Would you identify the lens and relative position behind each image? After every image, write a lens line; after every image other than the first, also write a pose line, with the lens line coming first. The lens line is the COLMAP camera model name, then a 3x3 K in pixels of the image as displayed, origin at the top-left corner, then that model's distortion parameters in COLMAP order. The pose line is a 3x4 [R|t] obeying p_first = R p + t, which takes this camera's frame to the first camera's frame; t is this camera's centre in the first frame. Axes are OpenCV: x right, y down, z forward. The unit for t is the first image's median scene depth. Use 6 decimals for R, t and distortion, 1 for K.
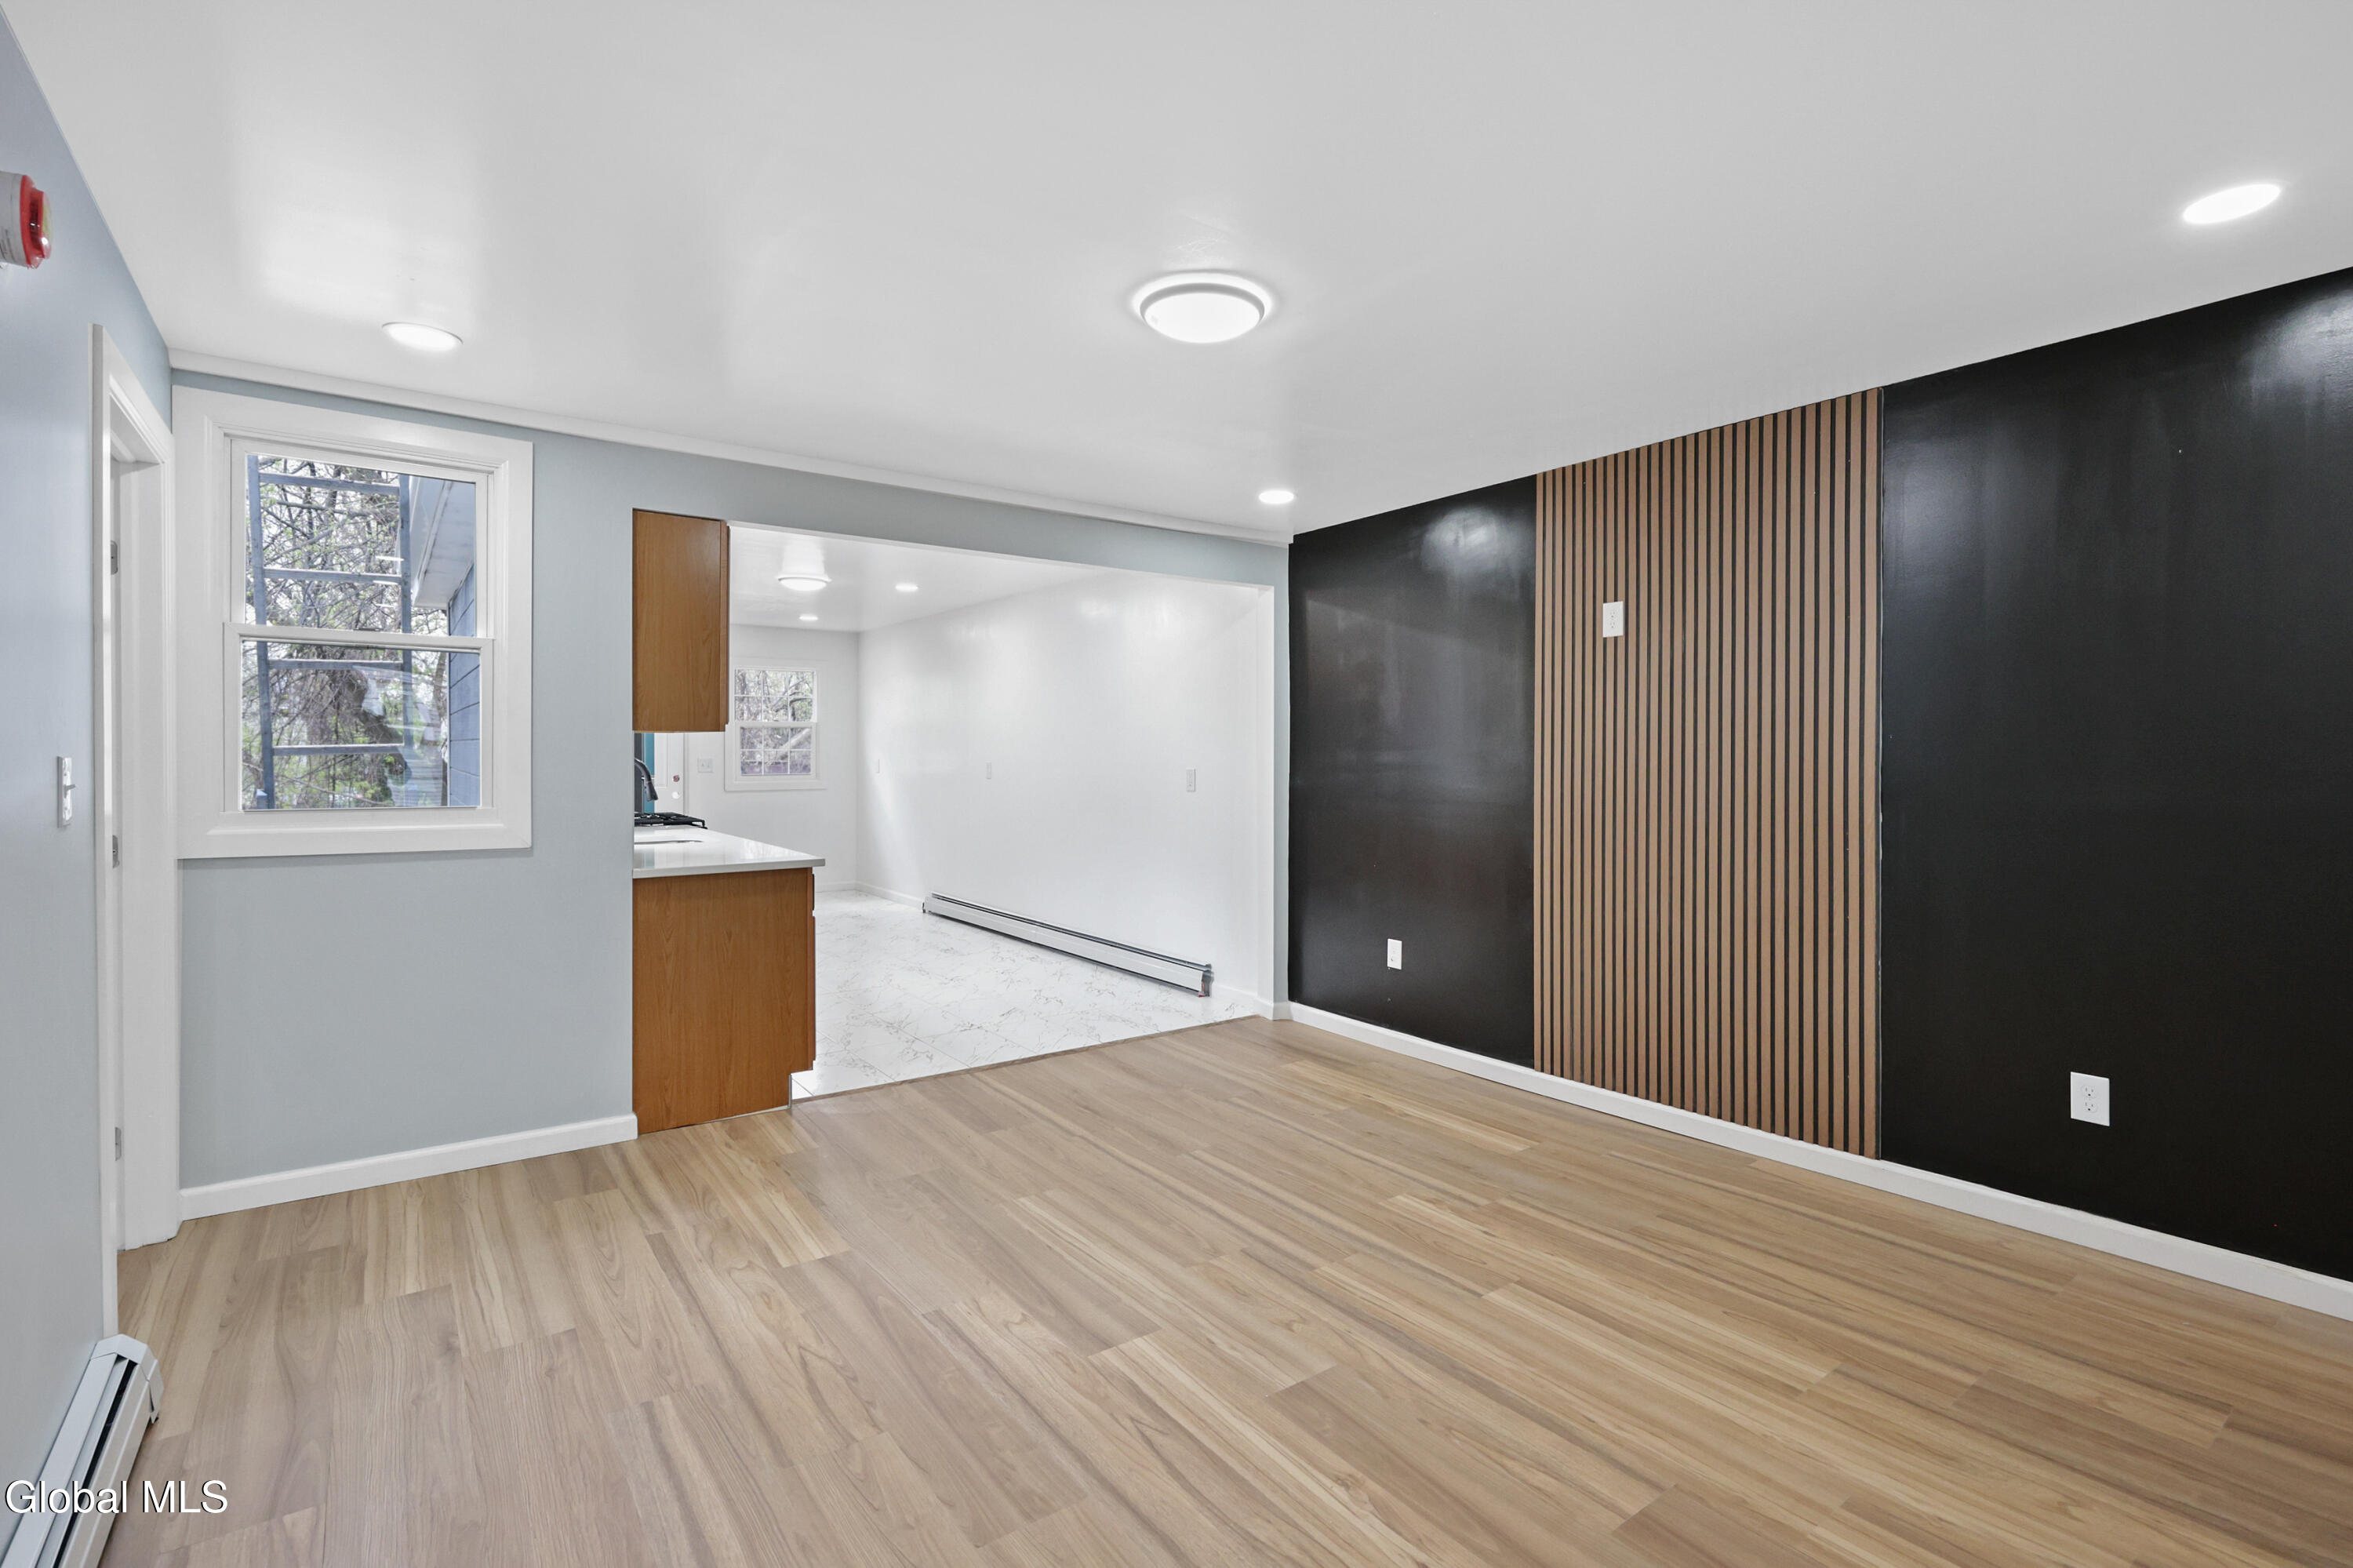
lens RADIAL K [[1116.3, 0, 1190.4], [0, 1116.3, 753.9], [0, 0, 1]] dist [0.002021, 0.000386]
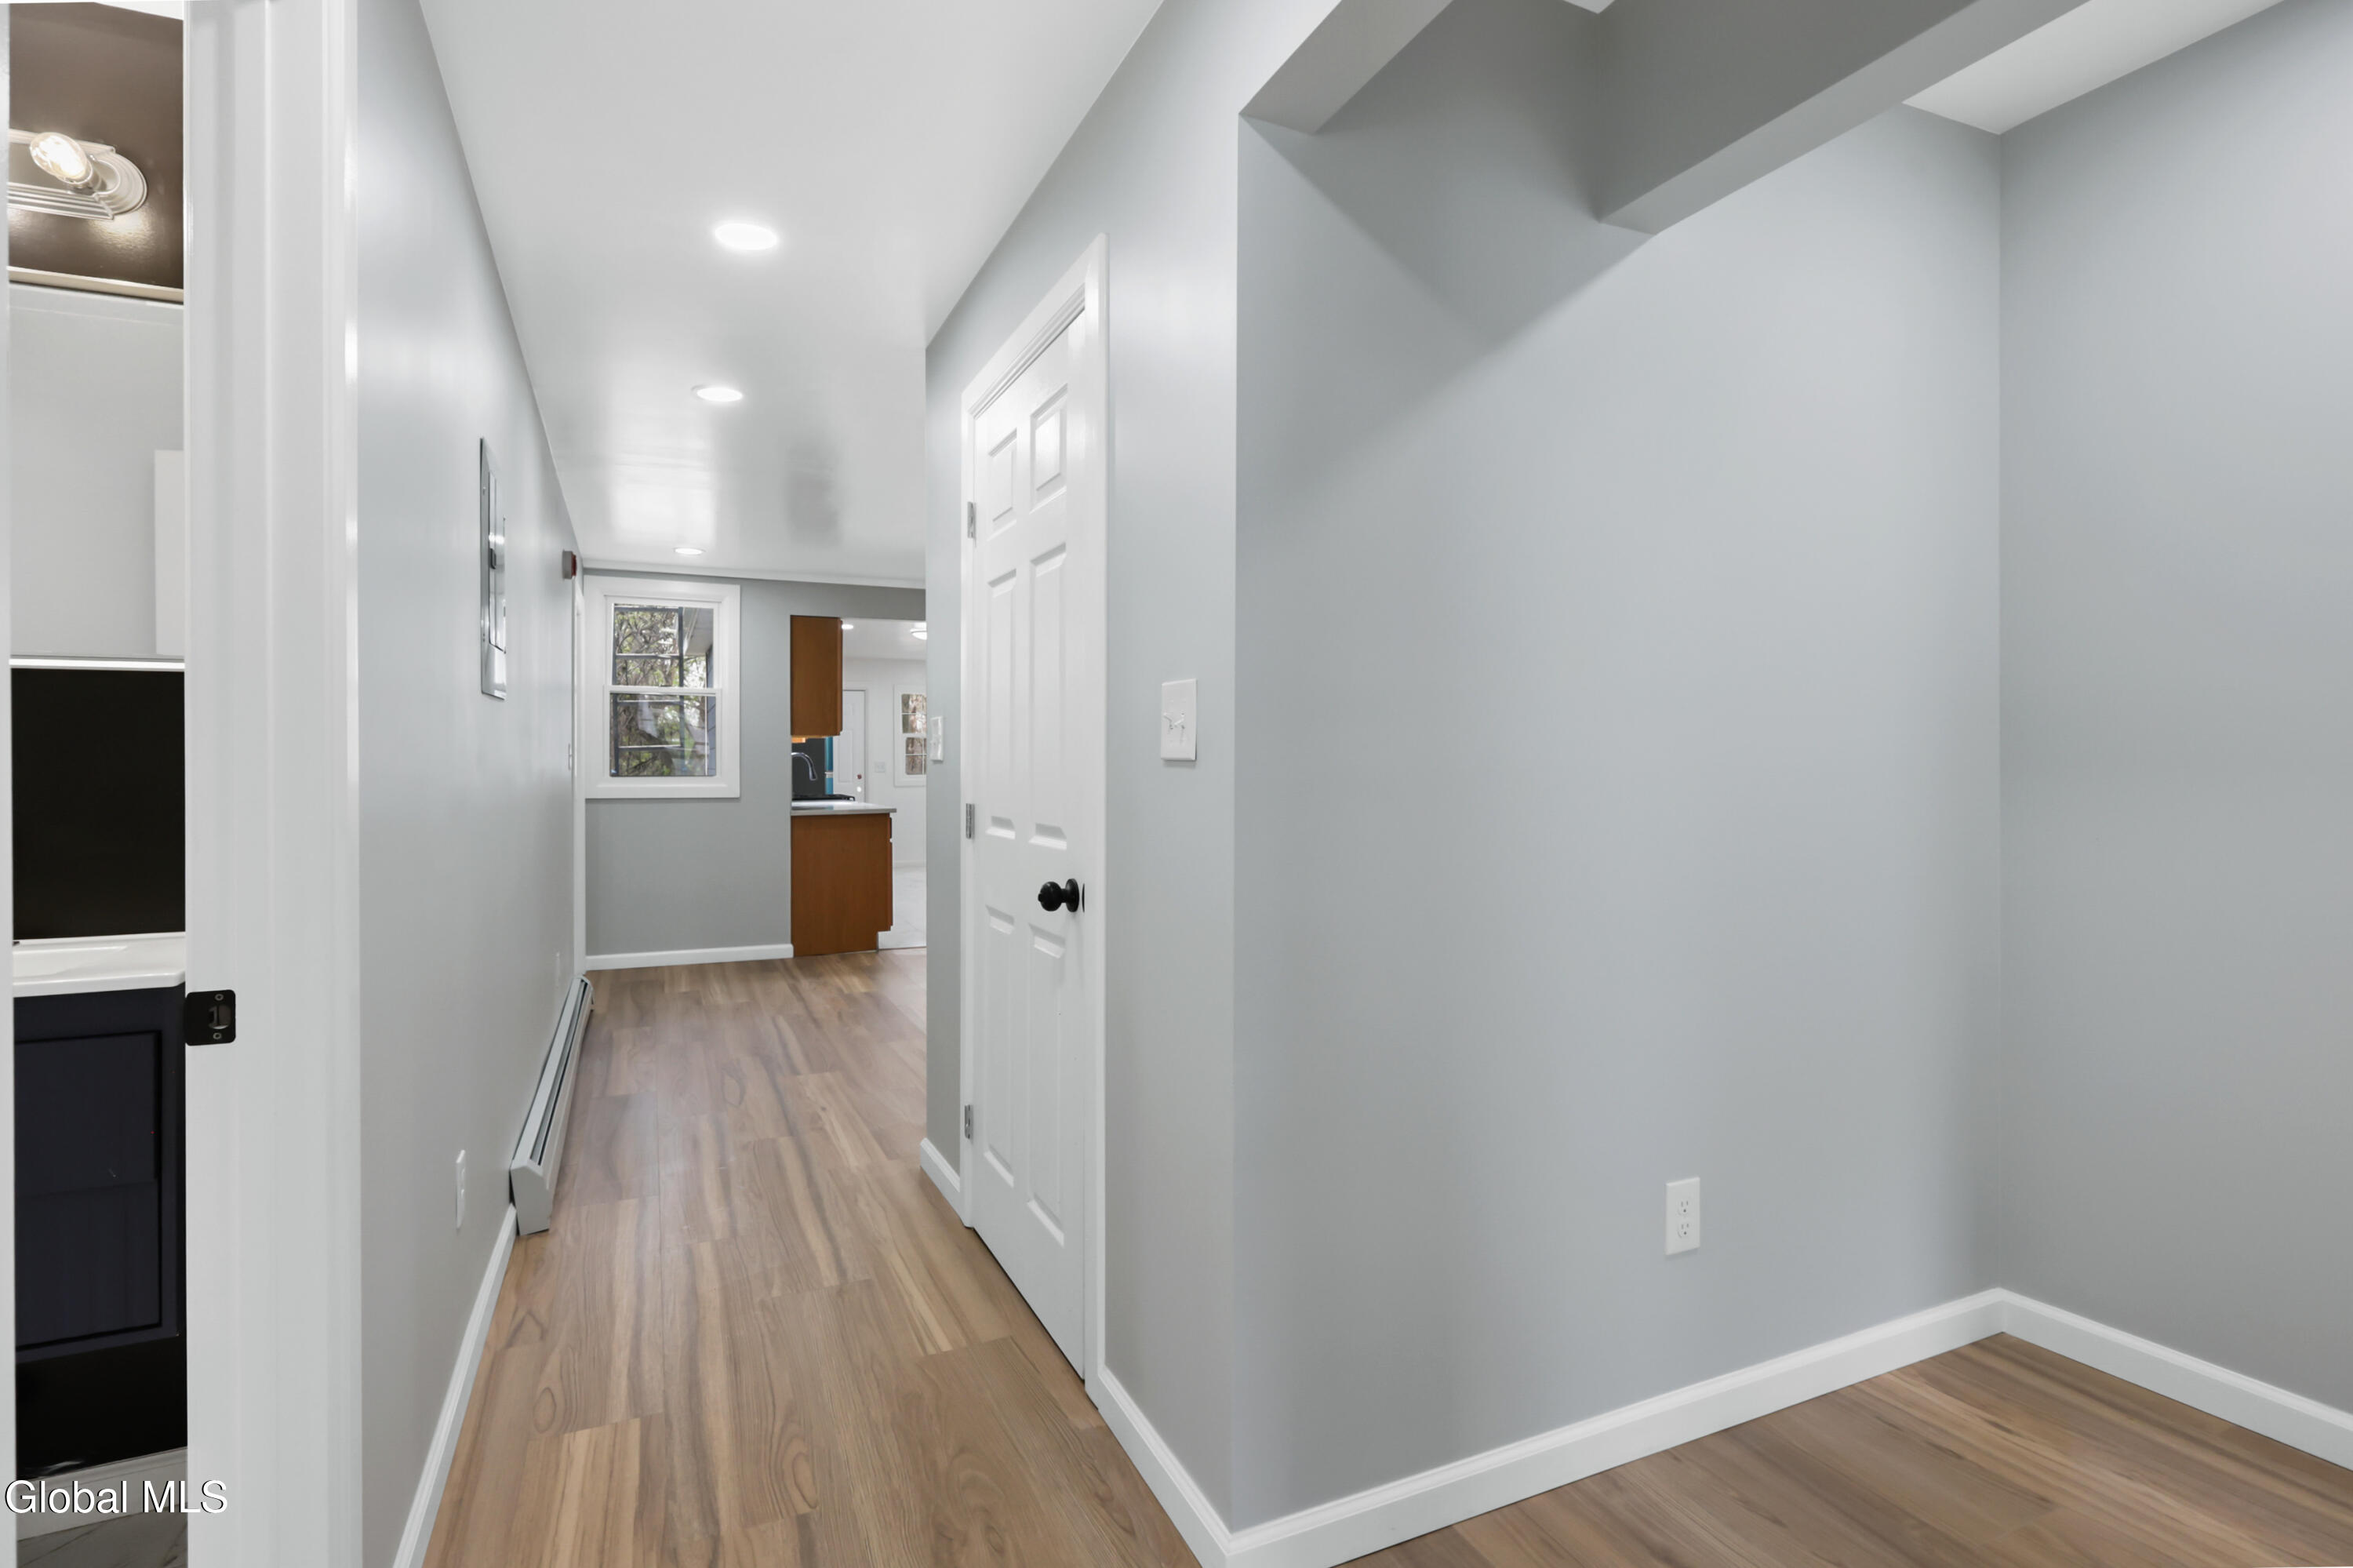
lens RADIAL K [[1181.2, 0, 1178.1], [0, 1181.2, 774.2], [0, 0, 1]] dist [0.014718, -0.002428]
pose [[0.977606, 0.001429, -0.210441, 0.556445], [-0.000237, 0.999984, 0.005690, 0.031829], [0.210445, -0.005513, 0.977590, -0.804034]]
